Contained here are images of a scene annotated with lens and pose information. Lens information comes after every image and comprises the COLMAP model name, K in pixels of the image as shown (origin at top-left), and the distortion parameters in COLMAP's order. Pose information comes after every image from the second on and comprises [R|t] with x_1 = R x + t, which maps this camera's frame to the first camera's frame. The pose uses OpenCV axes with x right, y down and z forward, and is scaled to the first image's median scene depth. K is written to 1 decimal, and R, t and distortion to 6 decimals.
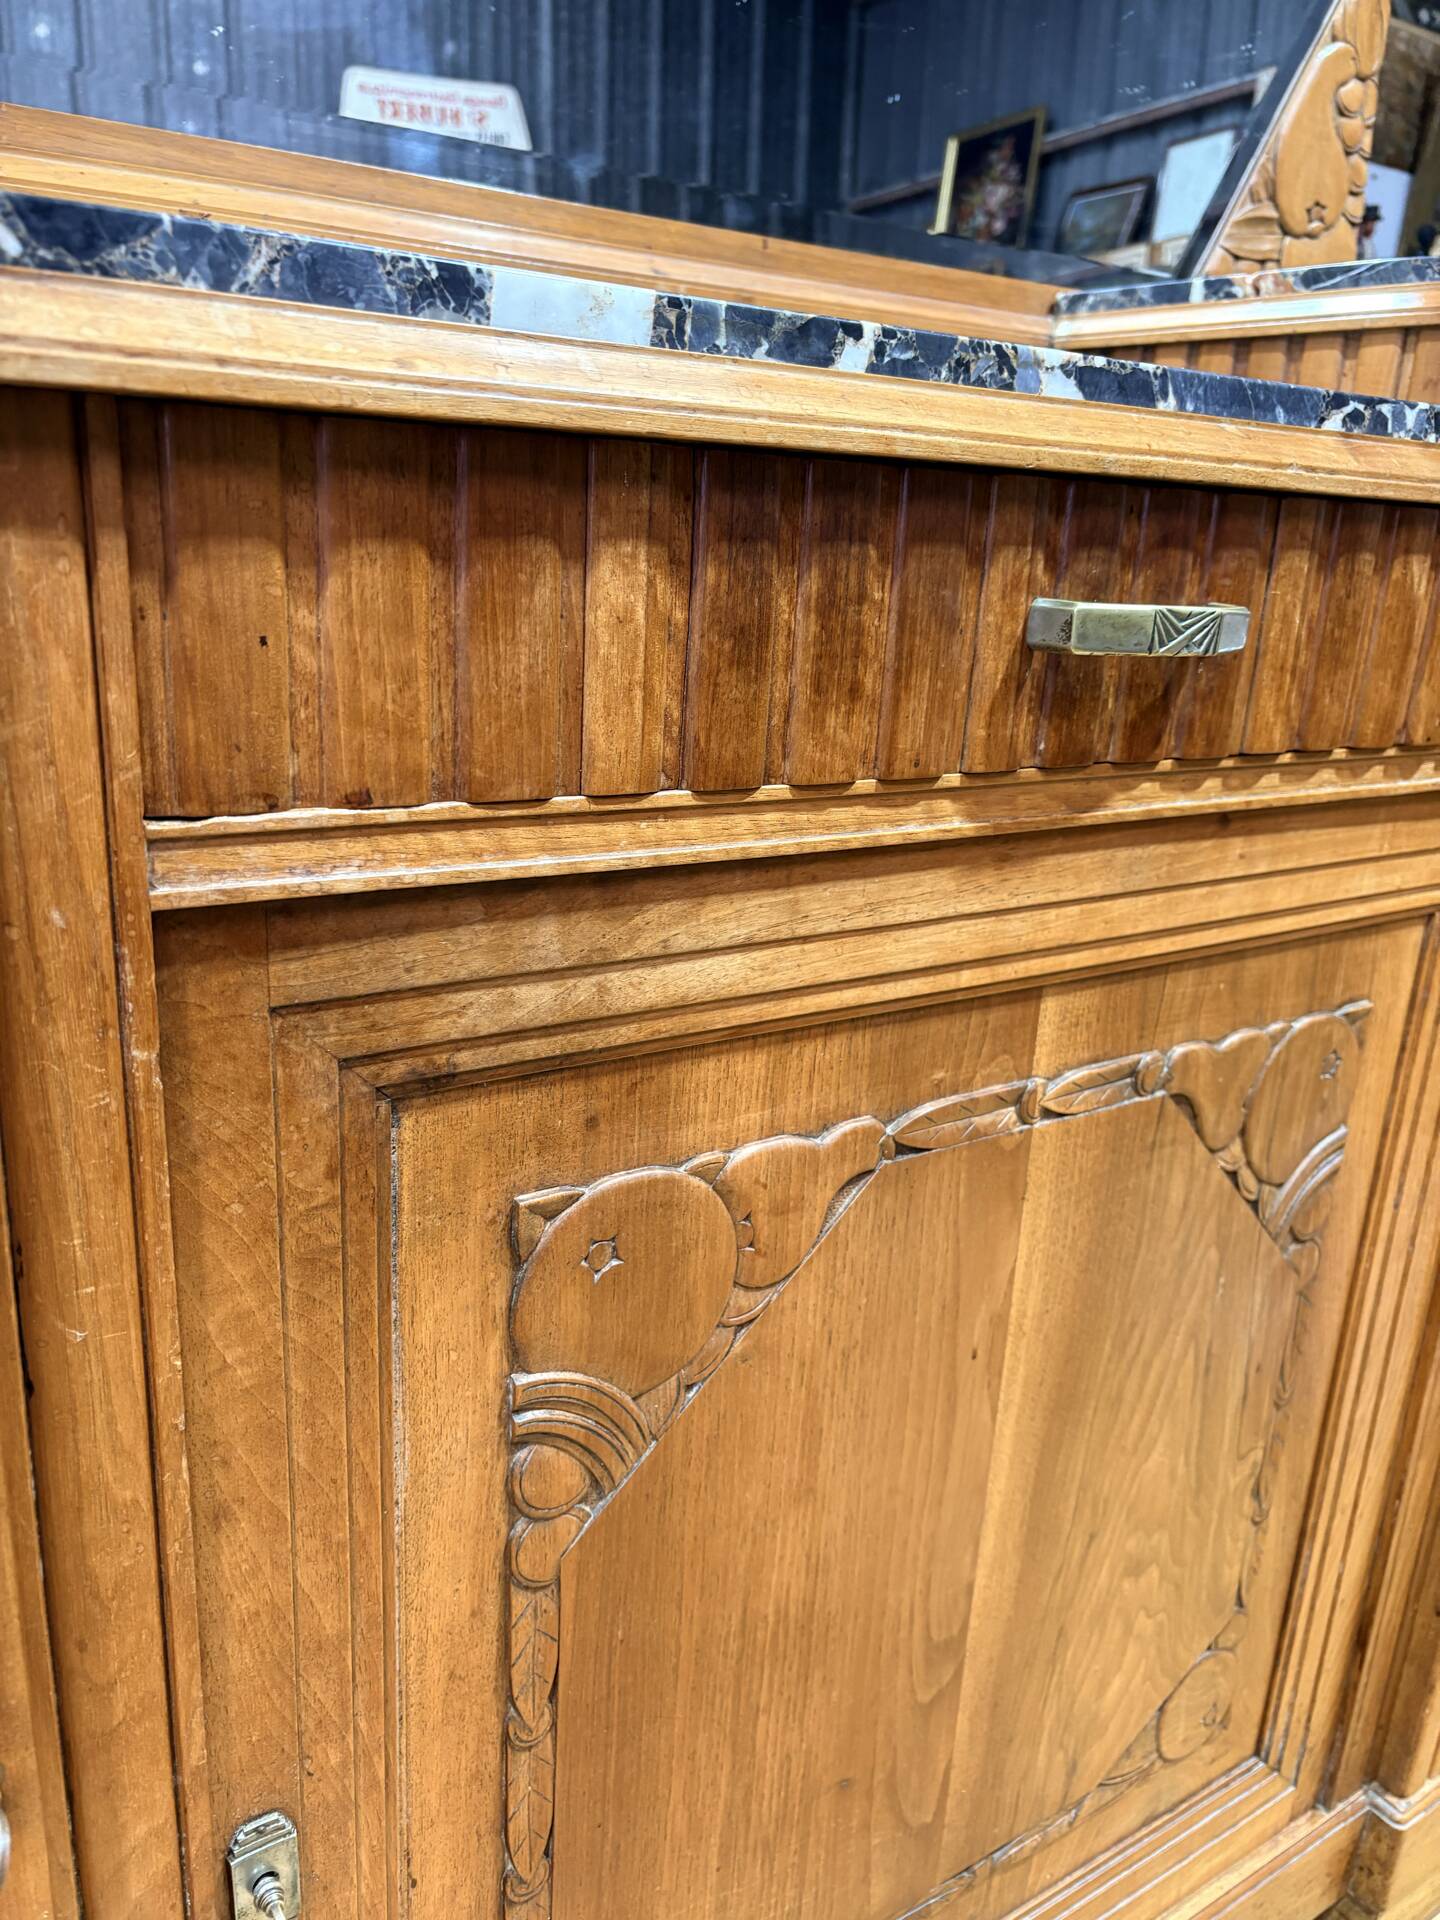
lens RADIAL K [[1468.9, 0, 716.1], [0, 1468.9, 972.0], [0, 0, 1]] dist [0.021886, -0.026307]
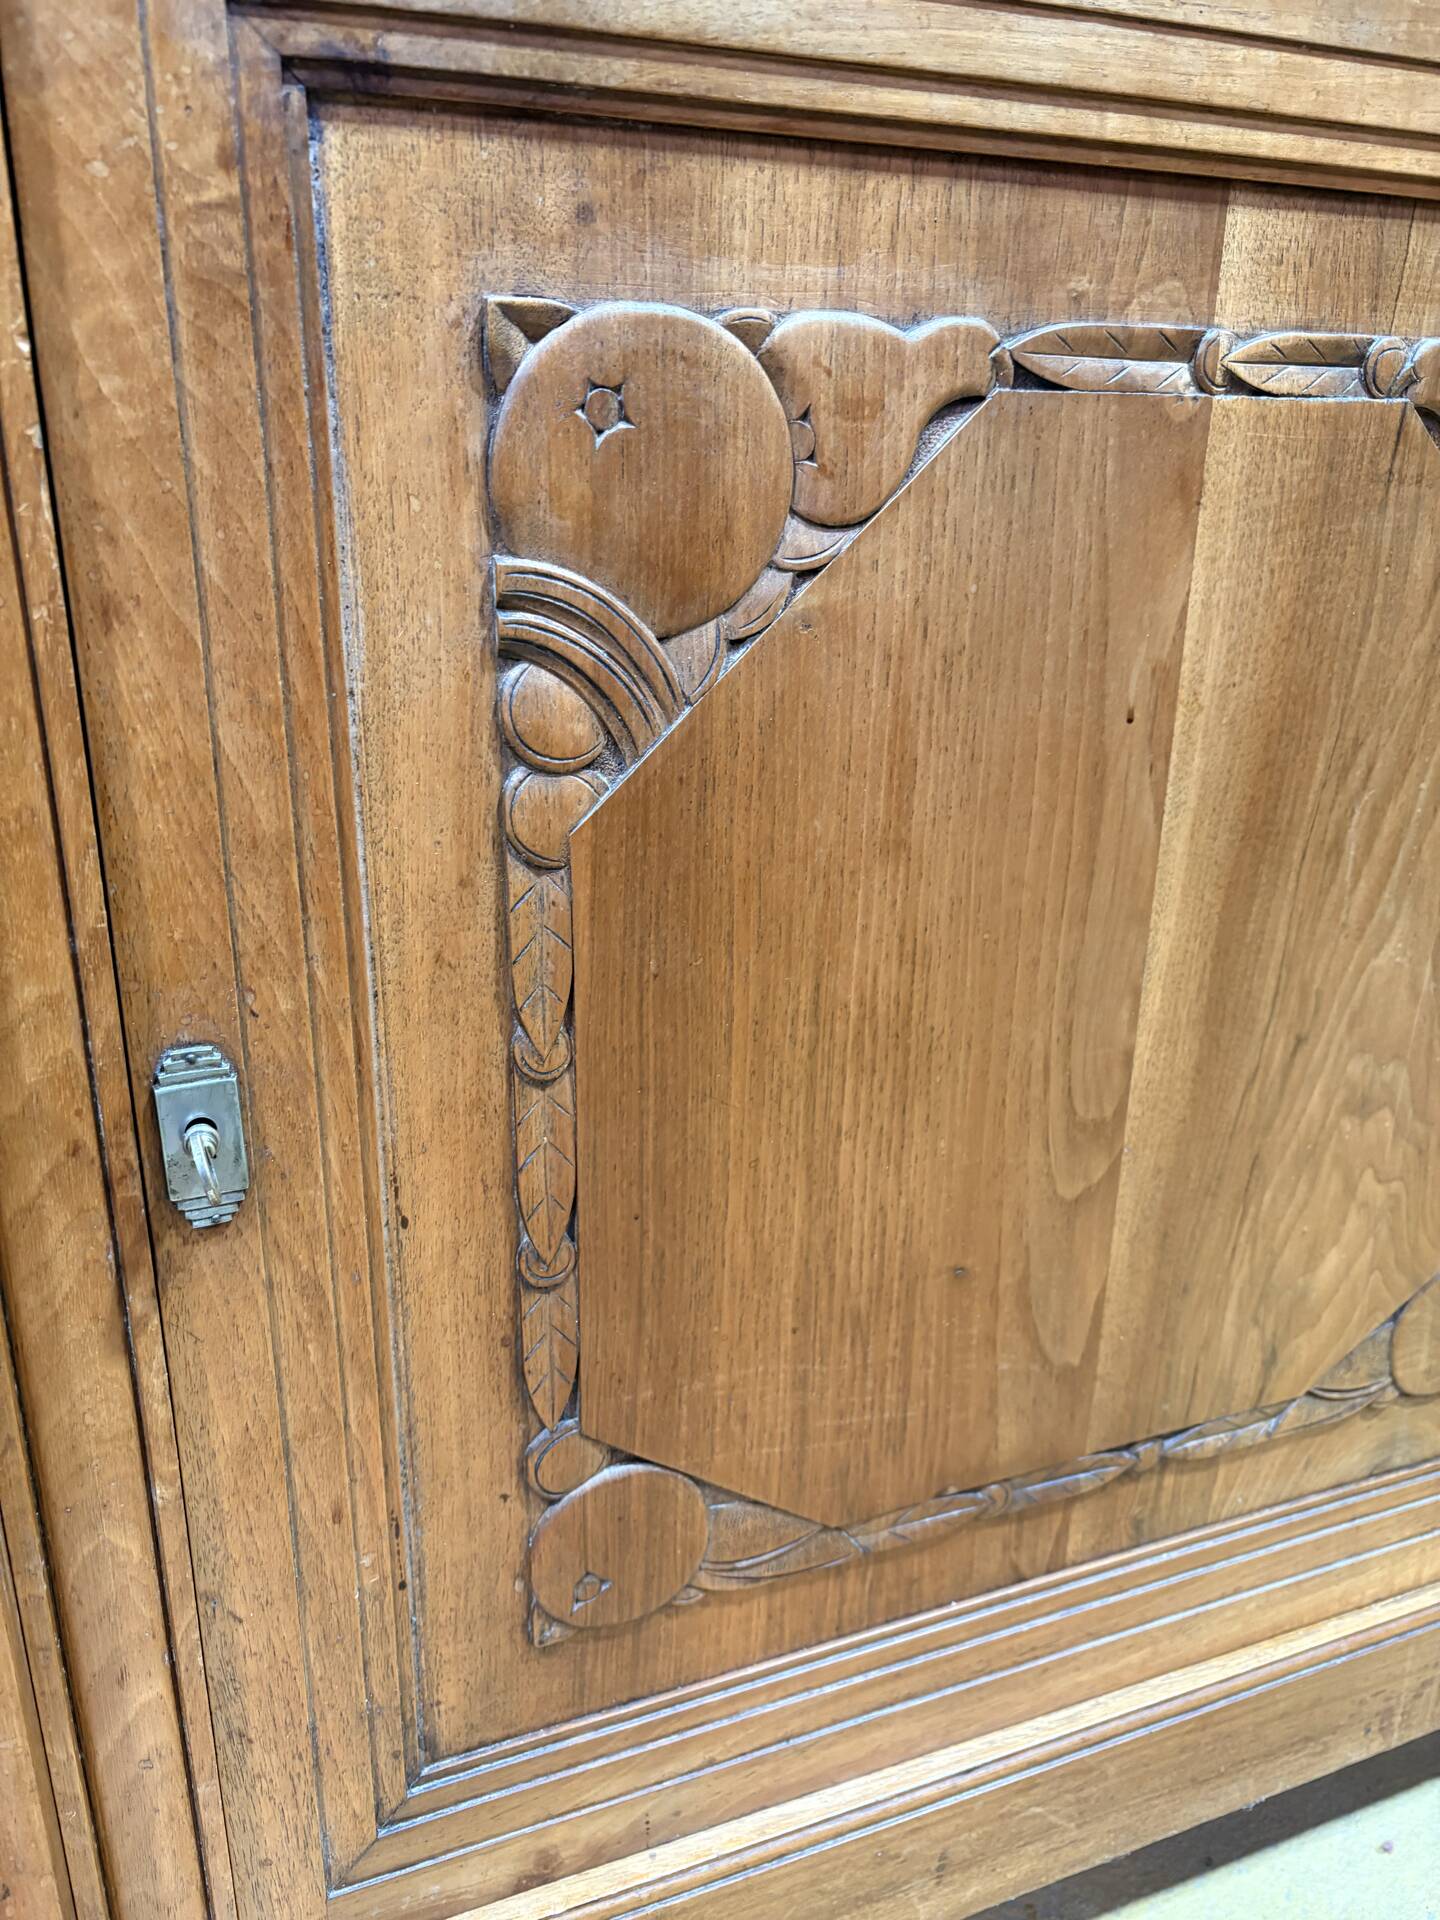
lens RADIAL K [[1468.9, 0, 719.2], [0, 1468.9, 966.8], [0, 0, 1]] dist [0.021886, -0.026307]
pose [[0.978009, 0.032717, -0.205983, 0.152915], [-0.026253, 0.999076, 0.034038, 0.450099], [0.206906, -0.027882, 0.977963, 0.208064]]
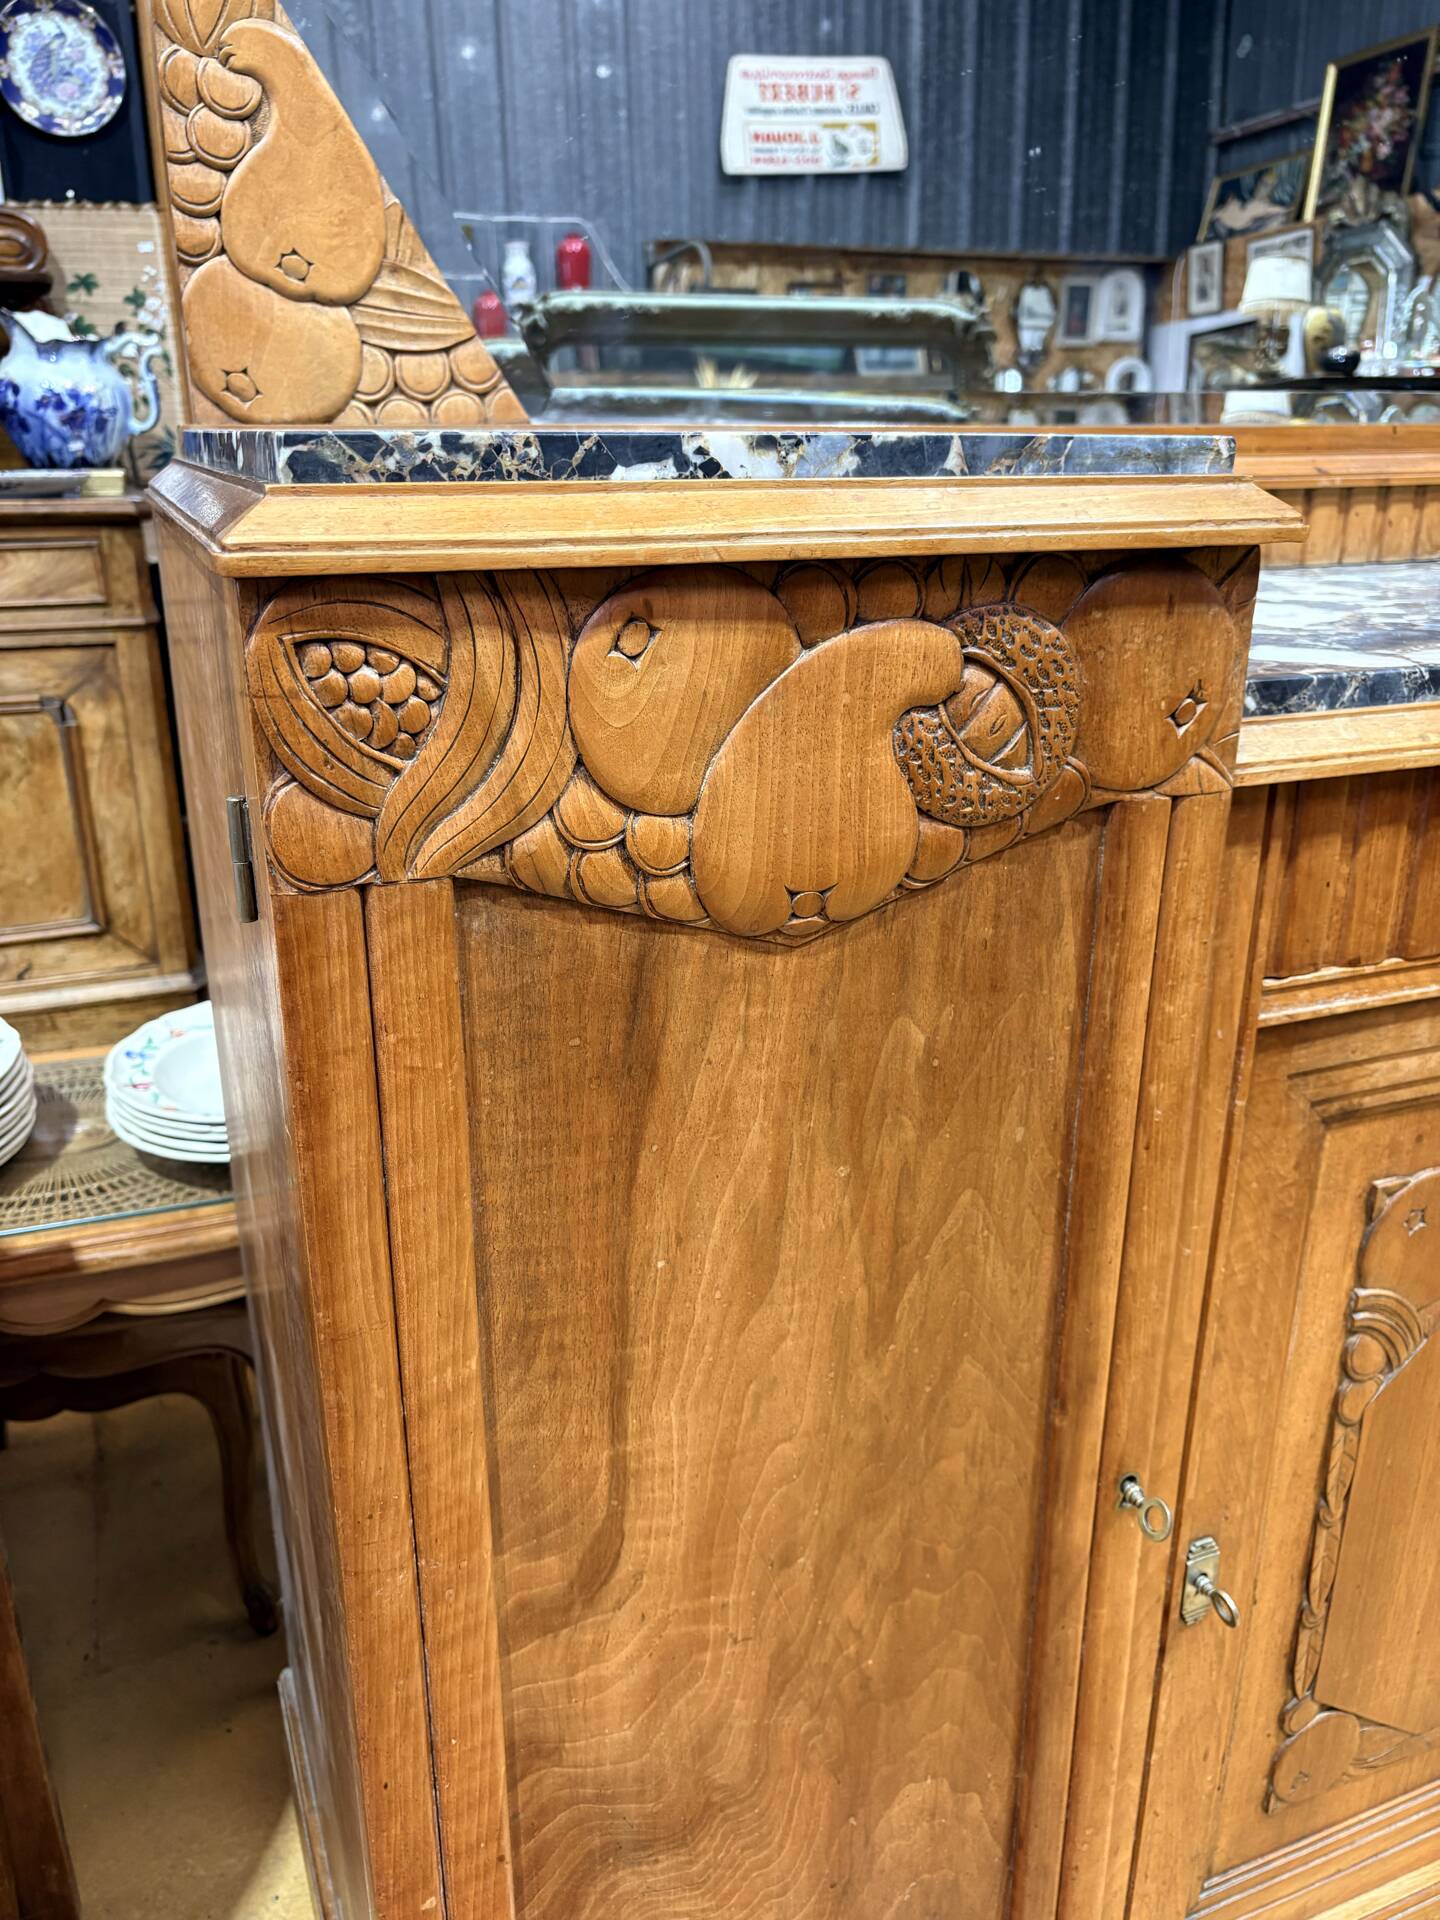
lens RADIAL K [[1468.9, 0, 719.6], [0, 1468.9, 964.8], [0, 0, 1]] dist [0.021886, -0.026307]
pose [[0.979012, 0.017309, -0.203068, -0.477476], [-0.009835, 0.999239, 0.037757, -0.131185], [0.203567, -0.034967, 0.978436, -0.681434]]
